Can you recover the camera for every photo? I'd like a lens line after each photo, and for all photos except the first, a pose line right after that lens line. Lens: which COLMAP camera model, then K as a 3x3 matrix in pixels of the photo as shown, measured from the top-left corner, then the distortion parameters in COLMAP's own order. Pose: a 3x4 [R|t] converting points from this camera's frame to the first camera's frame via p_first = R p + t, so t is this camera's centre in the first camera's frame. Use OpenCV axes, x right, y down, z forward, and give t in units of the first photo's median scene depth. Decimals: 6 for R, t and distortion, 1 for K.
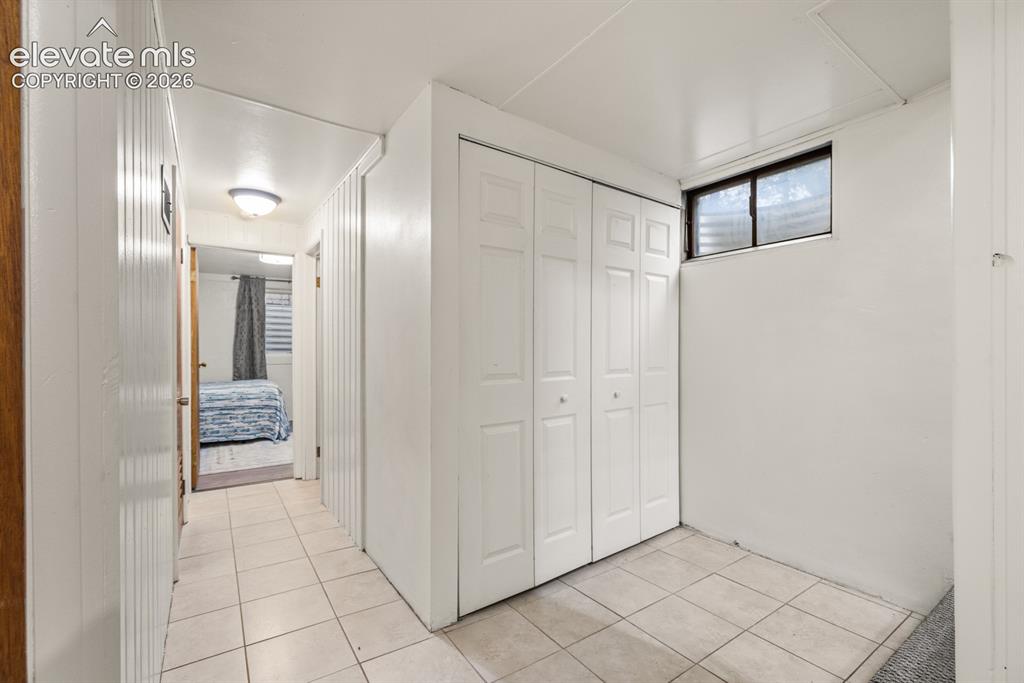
lens RADIAL K [[442.1, 0, 511.4], [0, 442.1, 347.7], [0, 0, 1]] dist [0.004651, 0.000199]
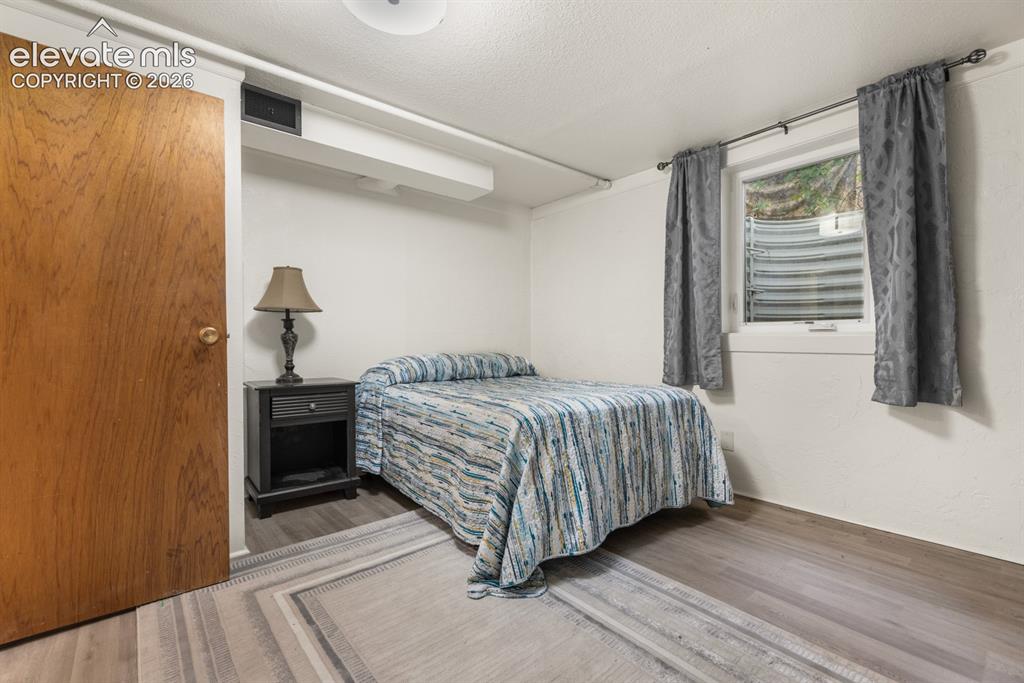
lens RADIAL K [[442.1, 0, 509.5], [0, 442.1, 343.2], [0, 0, 1]] dist [0.004651, 0.000199]
pose [[0.097661, 0.009563, -0.995174, -0.215854], [0.002095, 0.999950, 0.009815, 0.033955], [0.995218, -0.003043, 0.097636, 1.002670]]
